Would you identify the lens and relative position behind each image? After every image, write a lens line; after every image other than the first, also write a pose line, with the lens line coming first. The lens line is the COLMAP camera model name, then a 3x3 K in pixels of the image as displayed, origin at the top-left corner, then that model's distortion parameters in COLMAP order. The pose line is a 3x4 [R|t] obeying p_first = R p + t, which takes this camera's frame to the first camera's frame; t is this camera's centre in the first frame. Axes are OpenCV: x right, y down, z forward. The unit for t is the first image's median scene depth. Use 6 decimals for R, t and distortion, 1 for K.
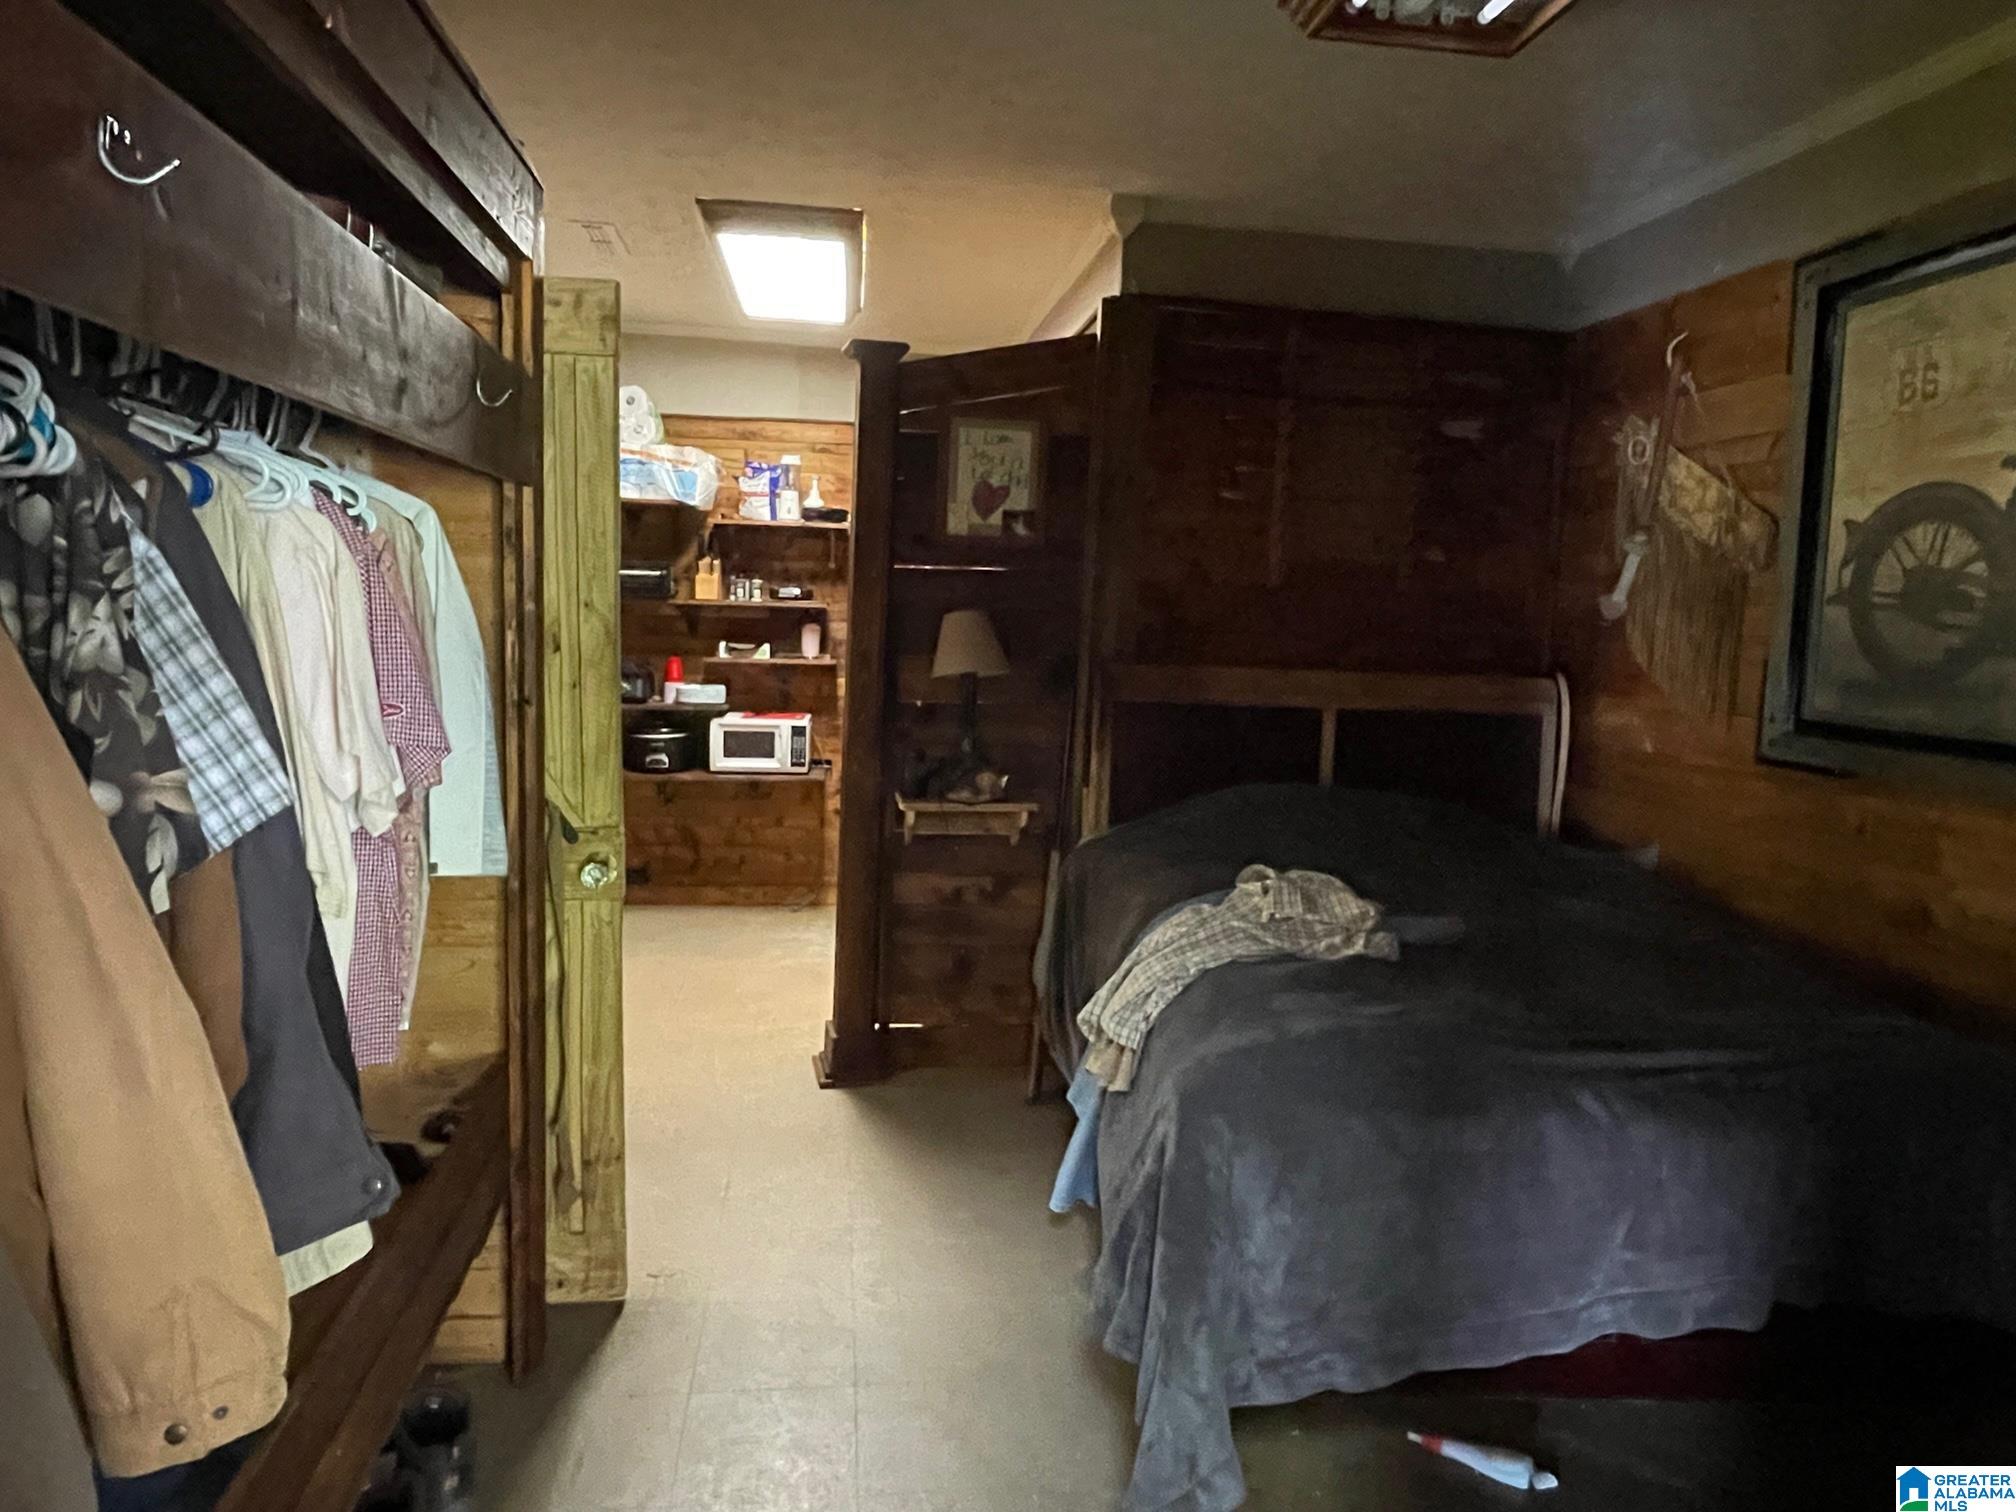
lens RADIAL K [[1277.7, 0, 1007.6], [0, 1277.7, 750.5], [0, 0, 1]] dist [-0.007098, -0.000146]
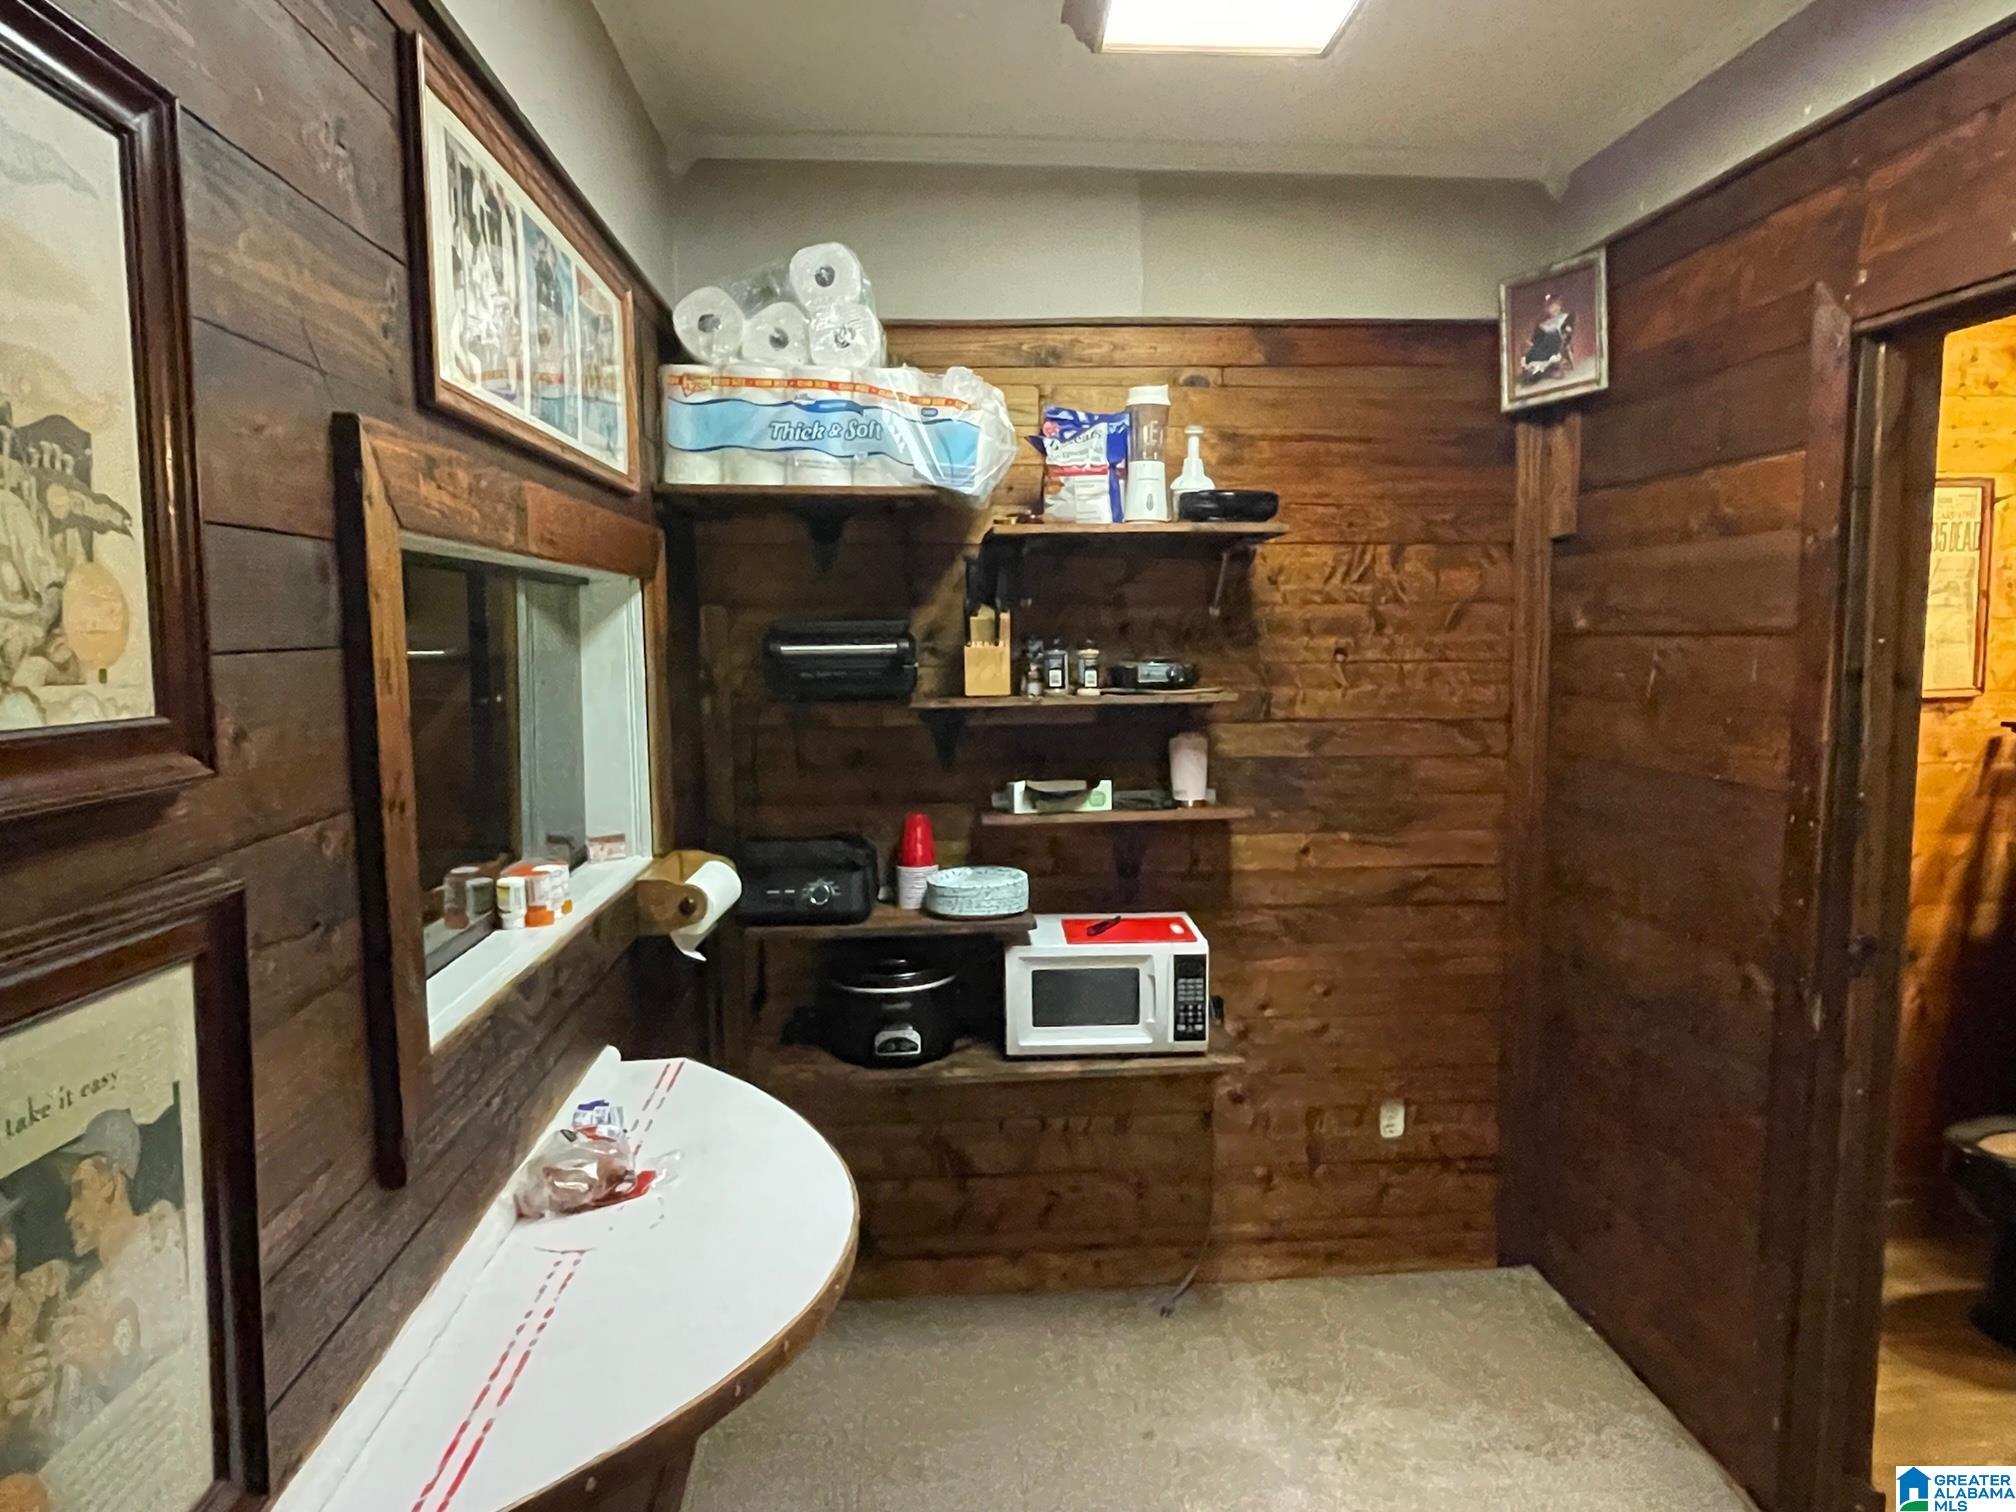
lens RADIAL K [[1277.7, 0, 1006.5], [0, 1277.7, 758.1], [0, 0, 1]] dist [-0.007098, -0.000146]
pose [[0.996608, -0.040974, -0.071366, -0.193751], [0.039405, 0.998953, -0.023259, -0.083199], [0.072244, 0.020368, 0.997179, 0.521897]]
